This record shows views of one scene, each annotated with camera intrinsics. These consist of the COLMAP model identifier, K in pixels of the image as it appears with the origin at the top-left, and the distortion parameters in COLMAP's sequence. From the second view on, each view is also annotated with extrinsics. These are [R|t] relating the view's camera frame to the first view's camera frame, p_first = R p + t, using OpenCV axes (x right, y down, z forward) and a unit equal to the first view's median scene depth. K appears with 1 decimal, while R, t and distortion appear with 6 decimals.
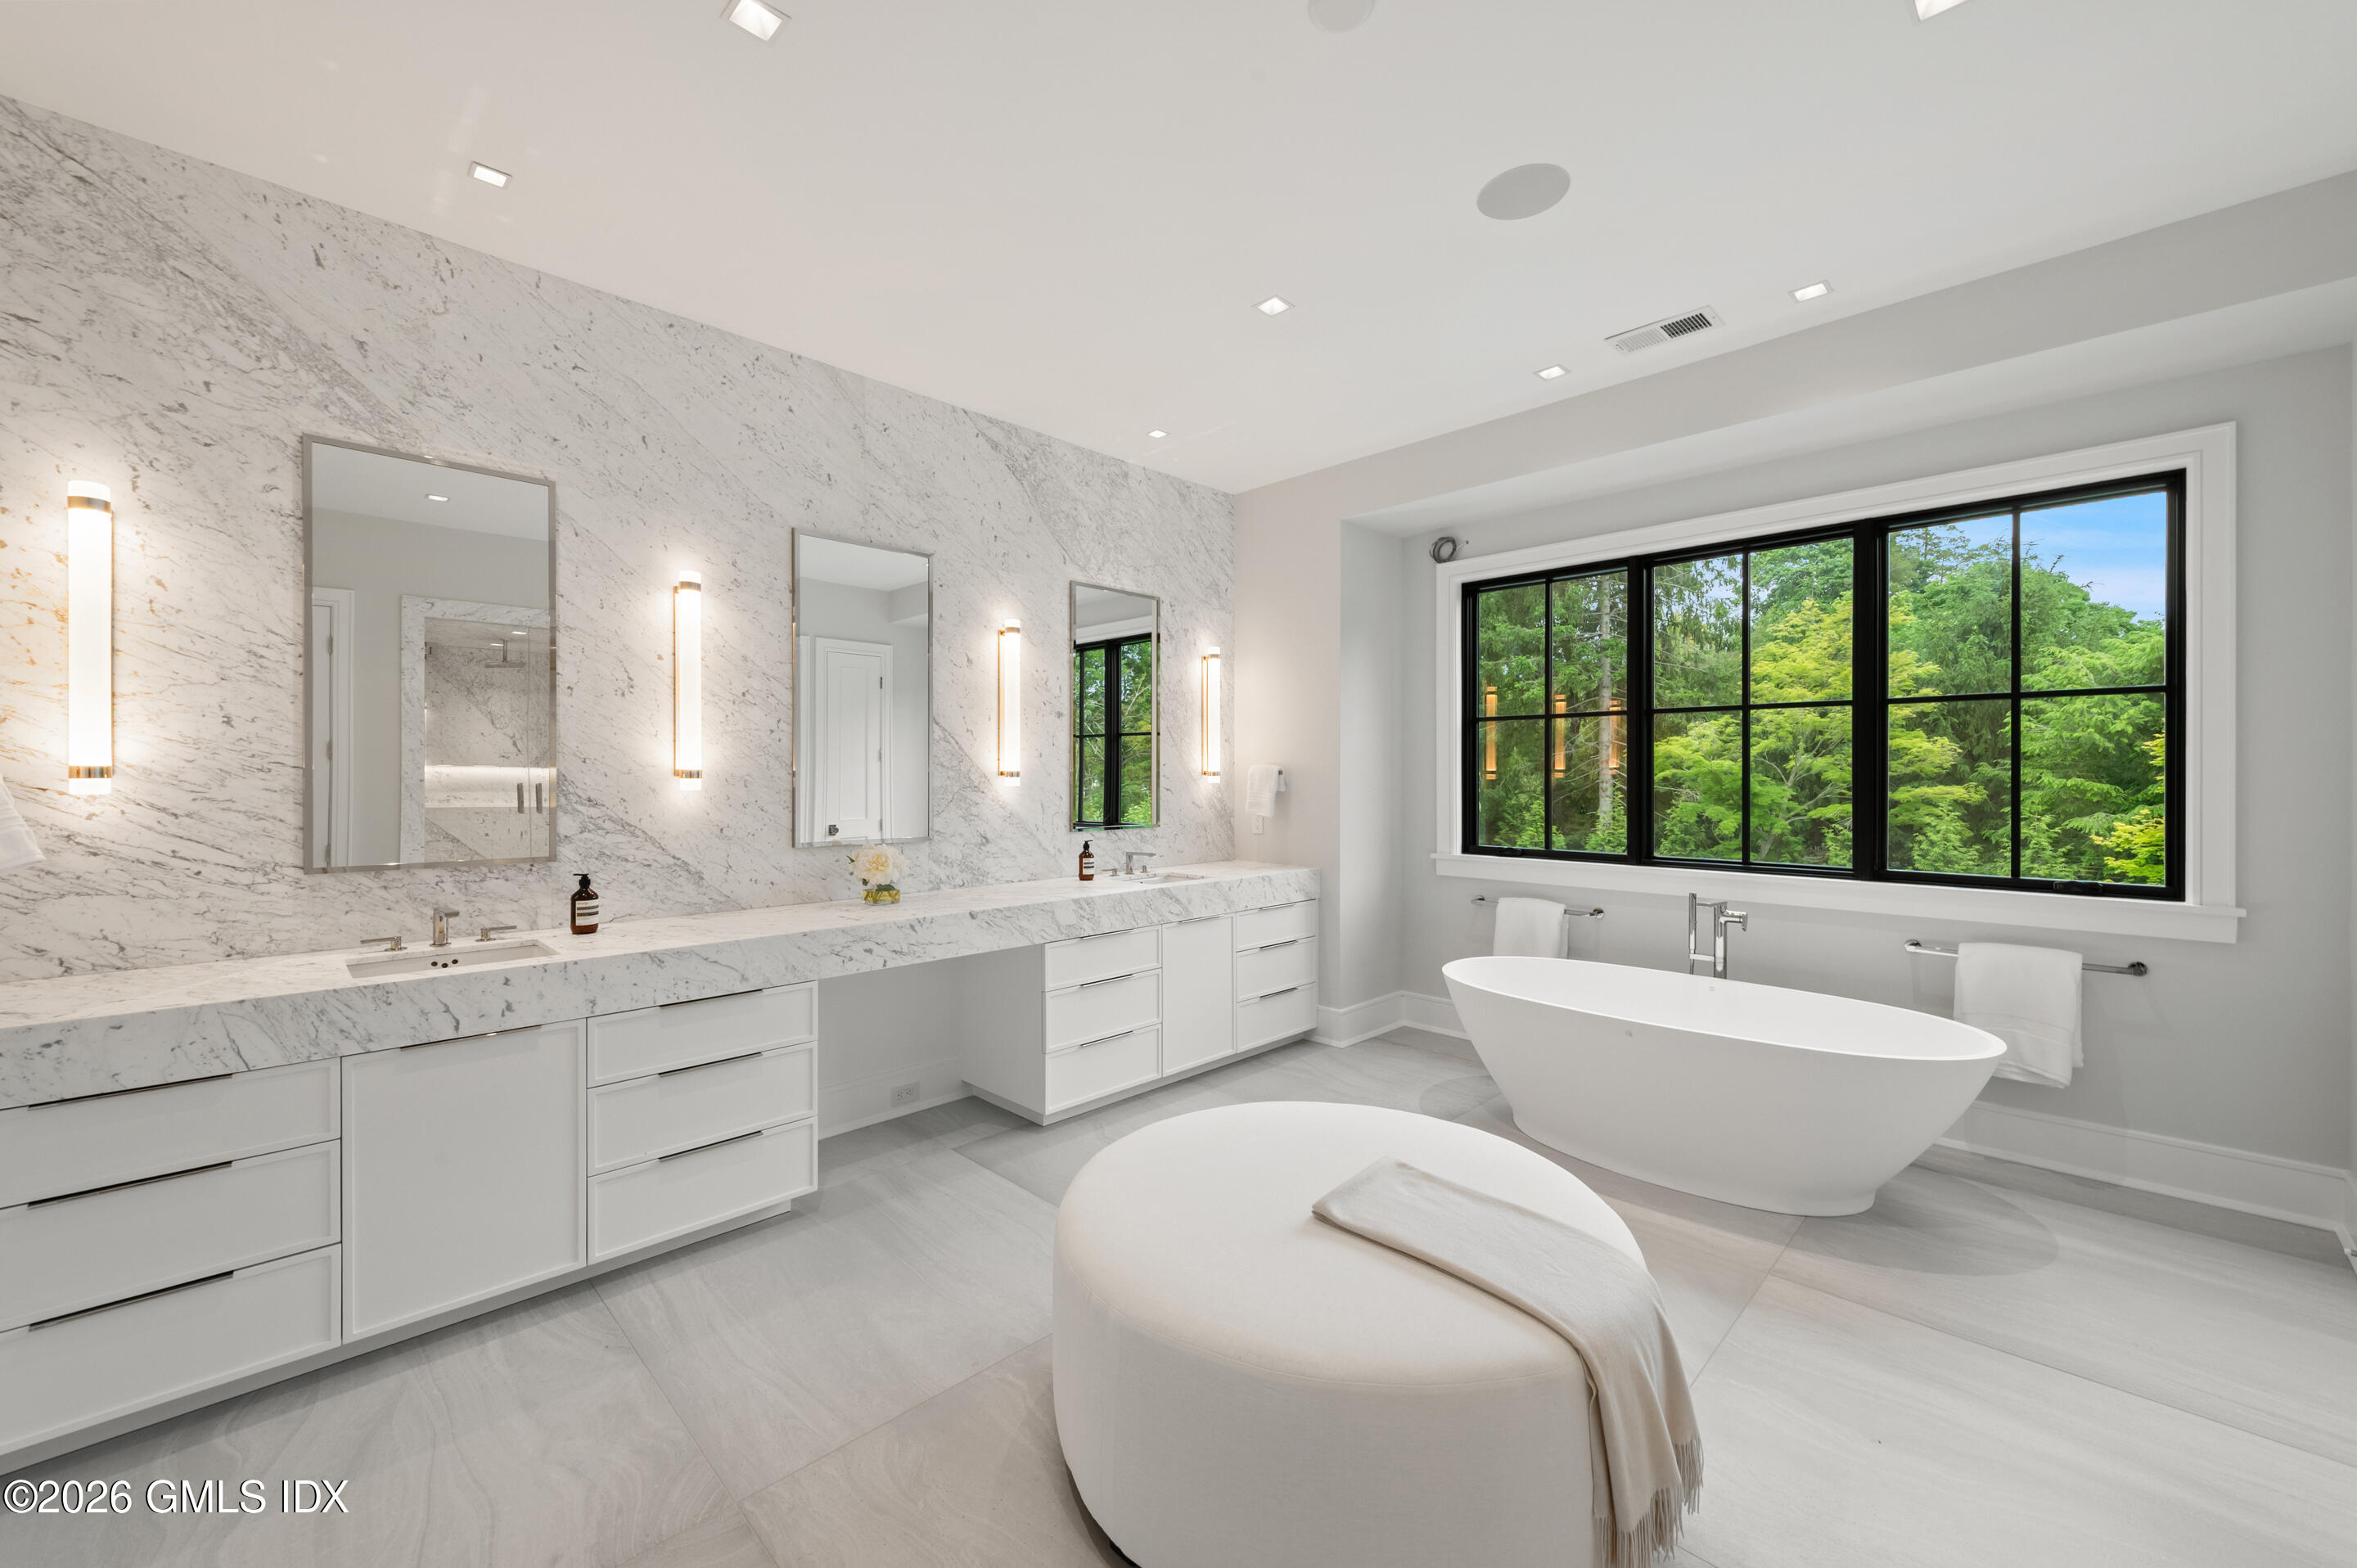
lens RADIAL K [[923.9, 0, 1171.6], [0, 923.9, 778.4], [0, 0, 1]] dist [0.016921, -0.004562]
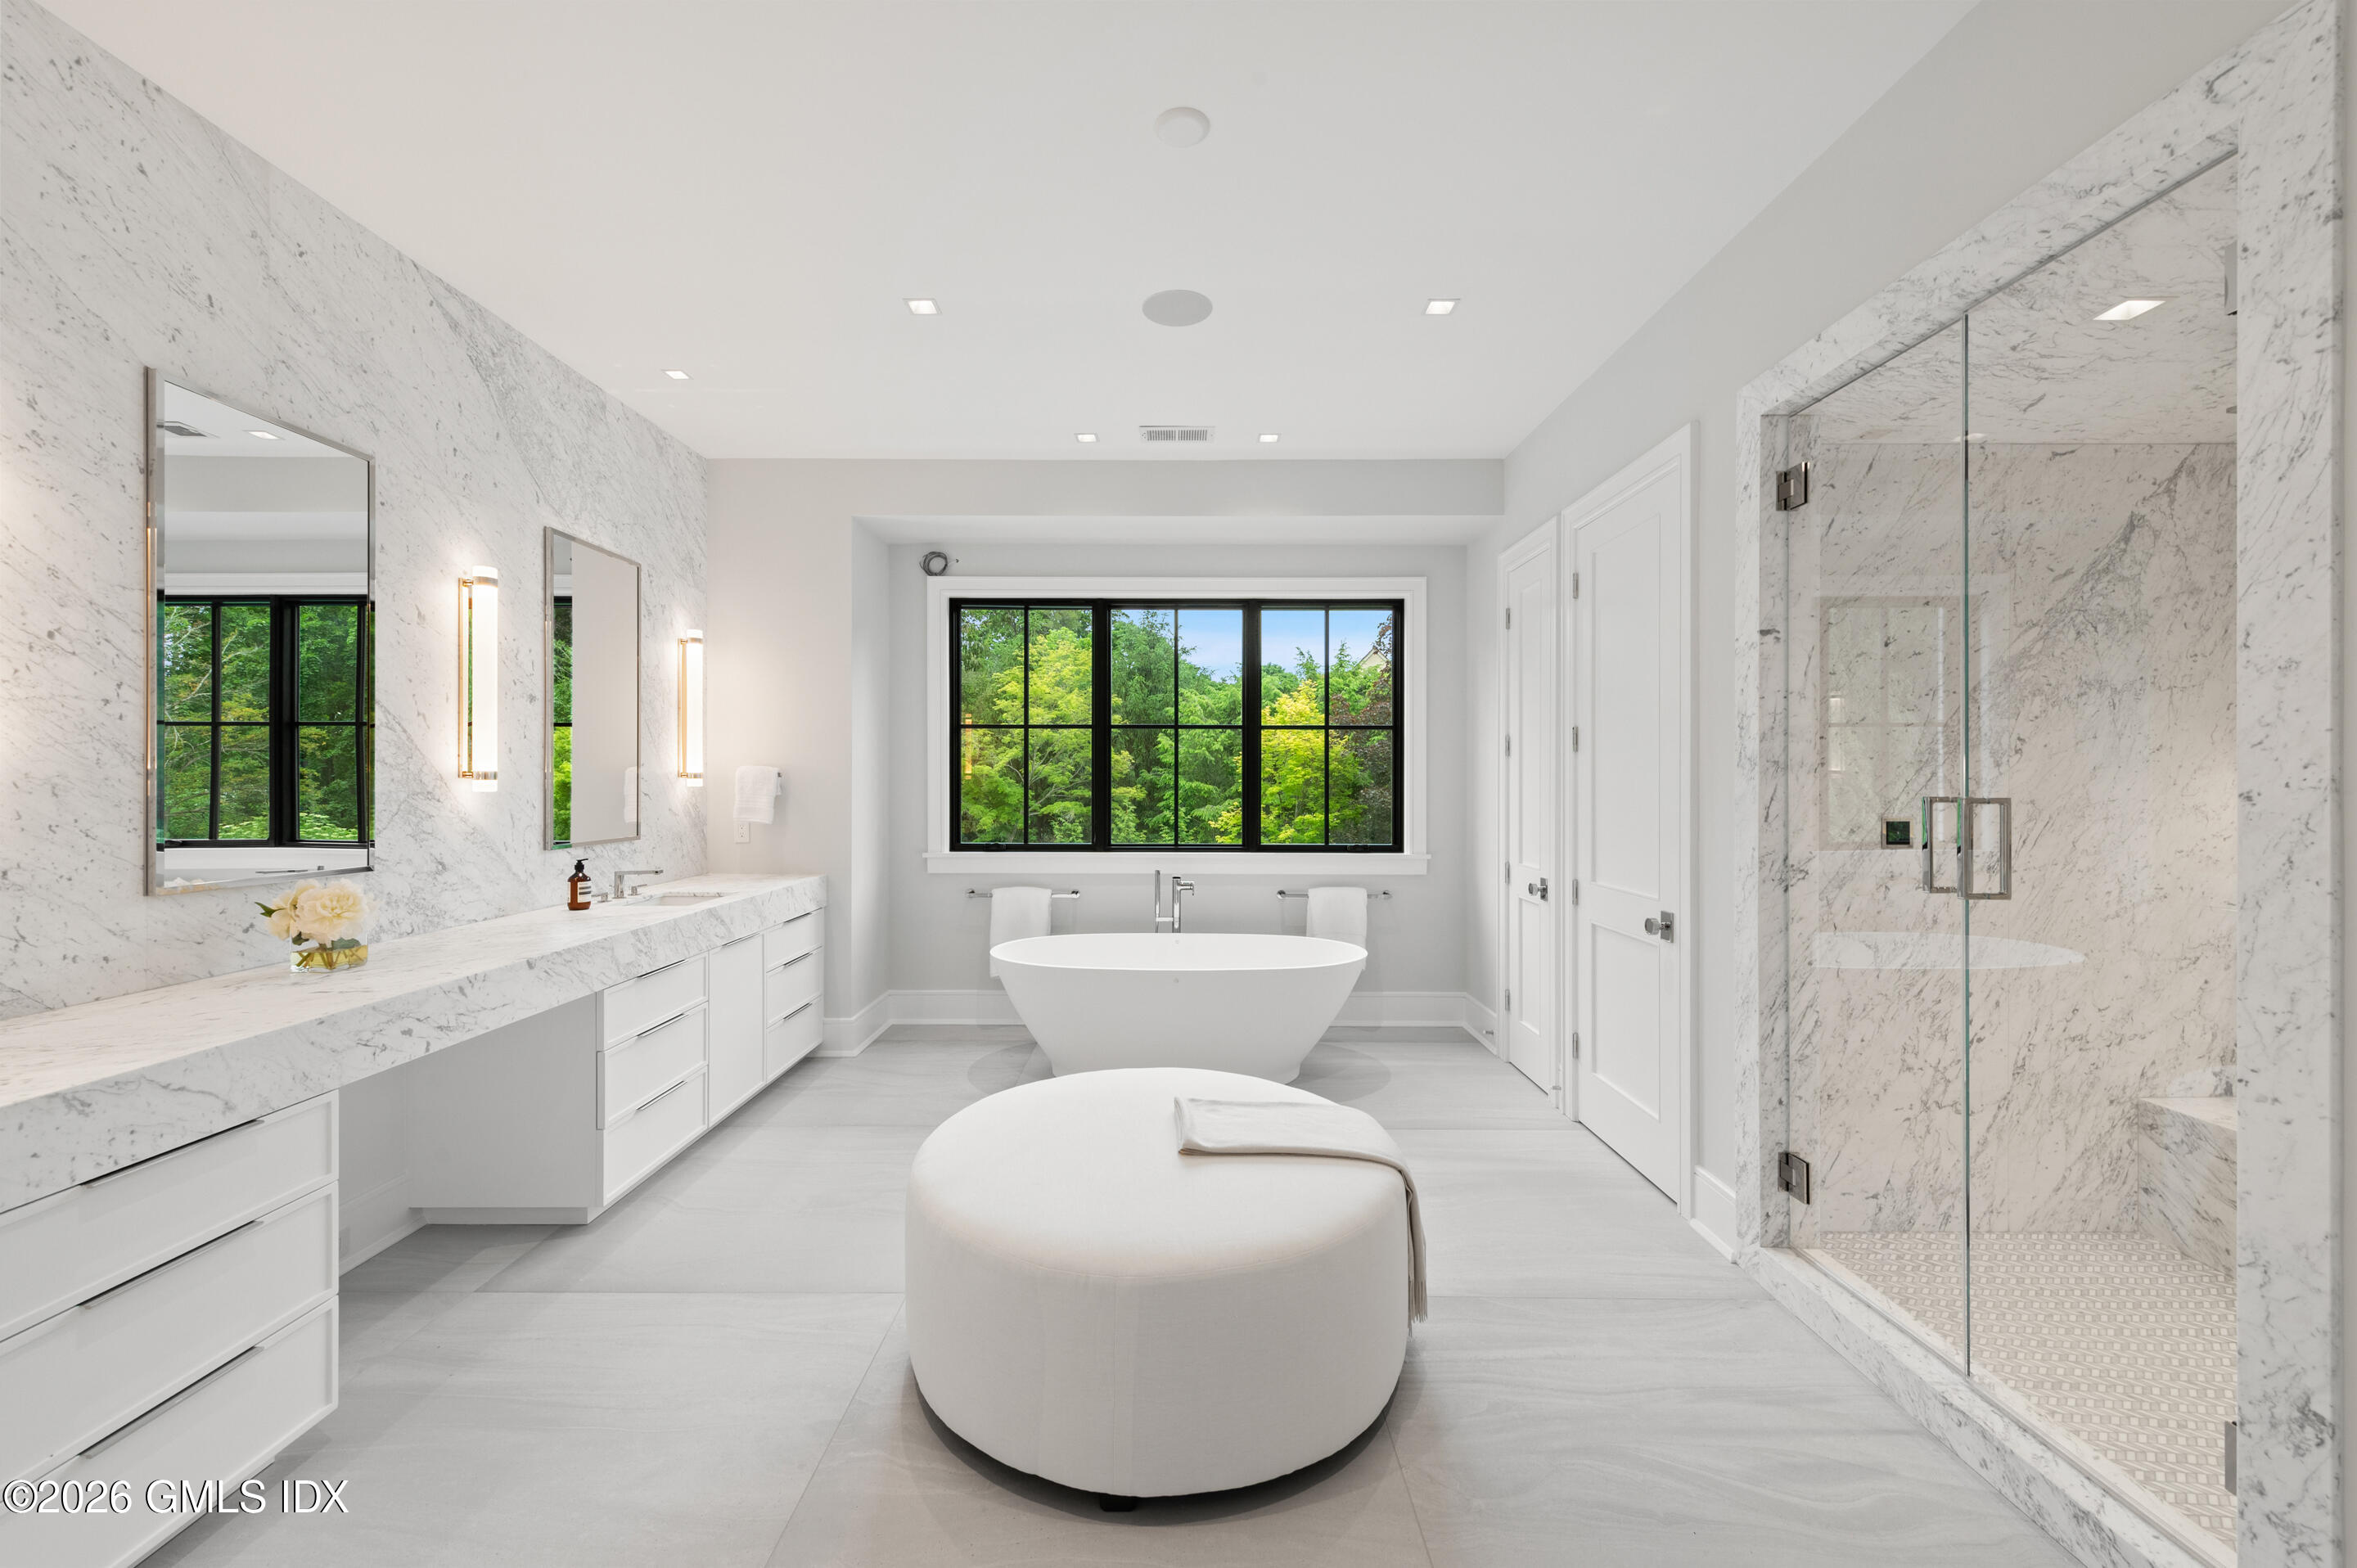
lens RADIAL K [[923.9, 0, 1171.6], [0, 923.9, 778.4], [0, 0, 1]] dist [0.016921, -0.004562]
pose [[0.706400, 0.001497, 0.707811, -0.312839], [0.001065, 0.999994, -0.003177, 0.000745], [-0.707812, 0.002998, 0.706395, 0.082397]]
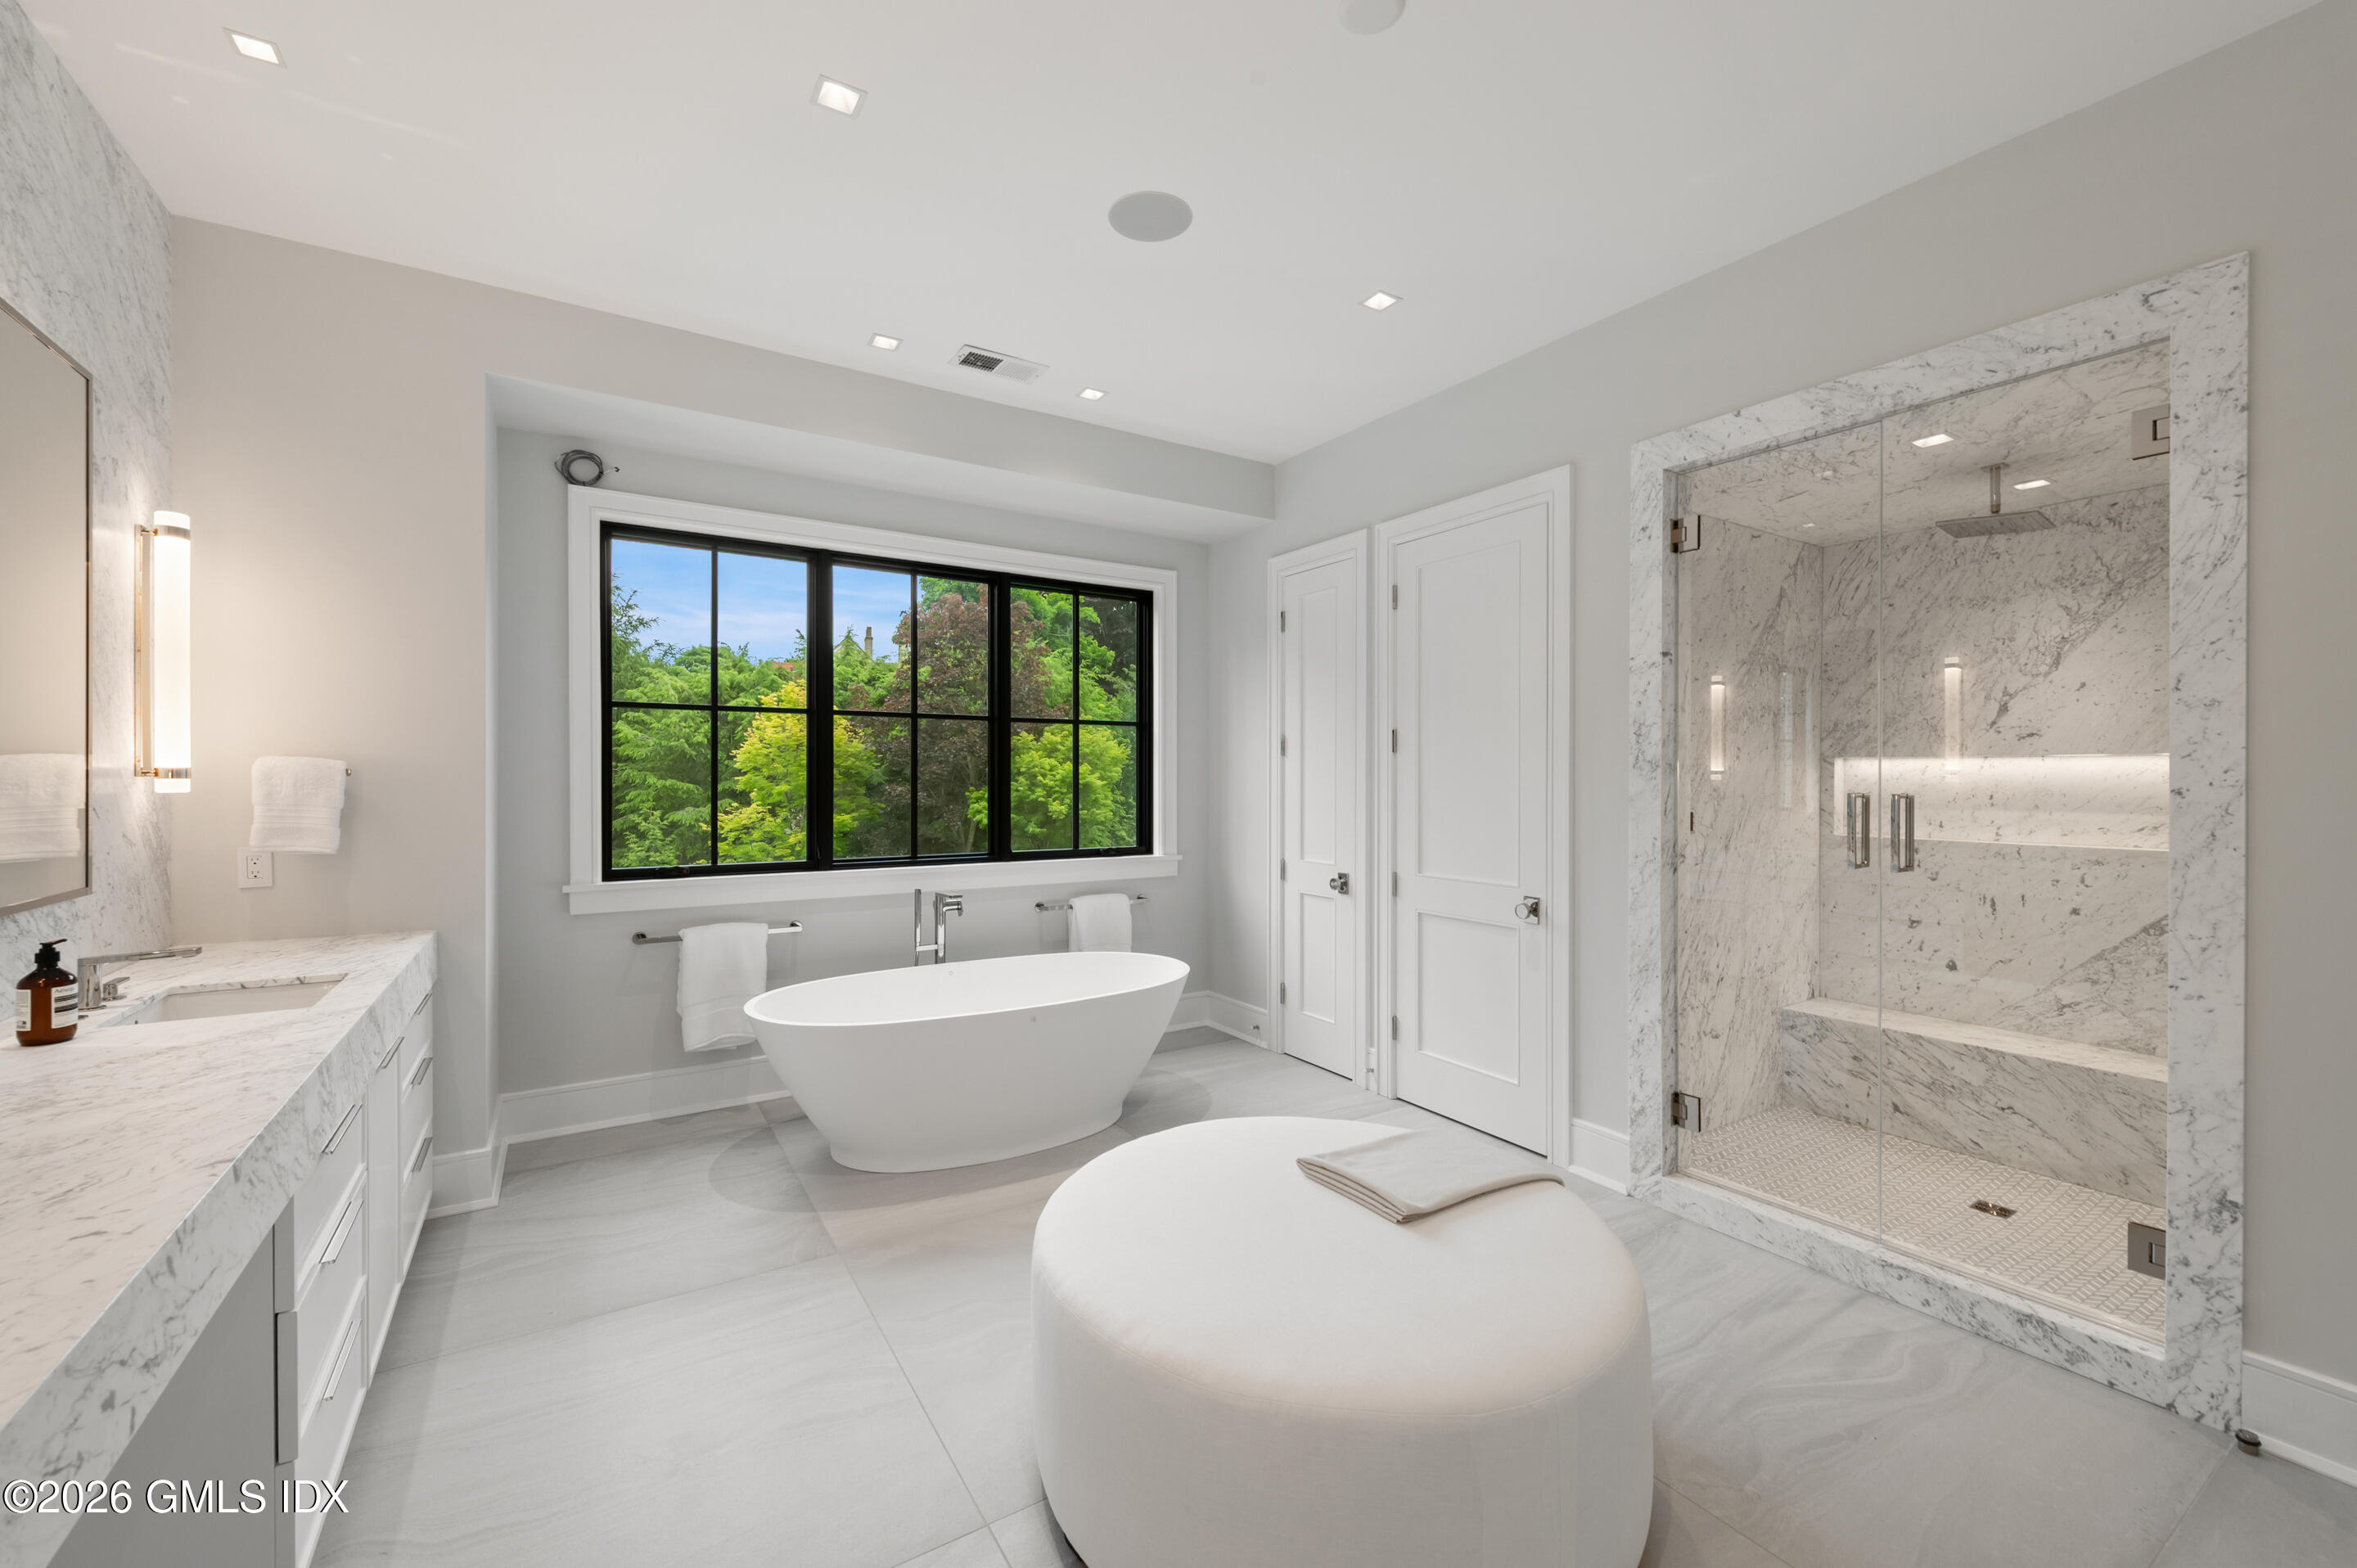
lens RADIAL K [[943.4, 0, 1170.0], [0, 943.4, 778.7], [0, 0, 1]] dist [0.018219, -0.007907]
pose [[0.214847, -0.001334, 0.976647, -0.406536], [0.002167, 0.999997, 0.000890, -0.002000], [-0.976645, 0.001926, 0.214849, 0.467020]]
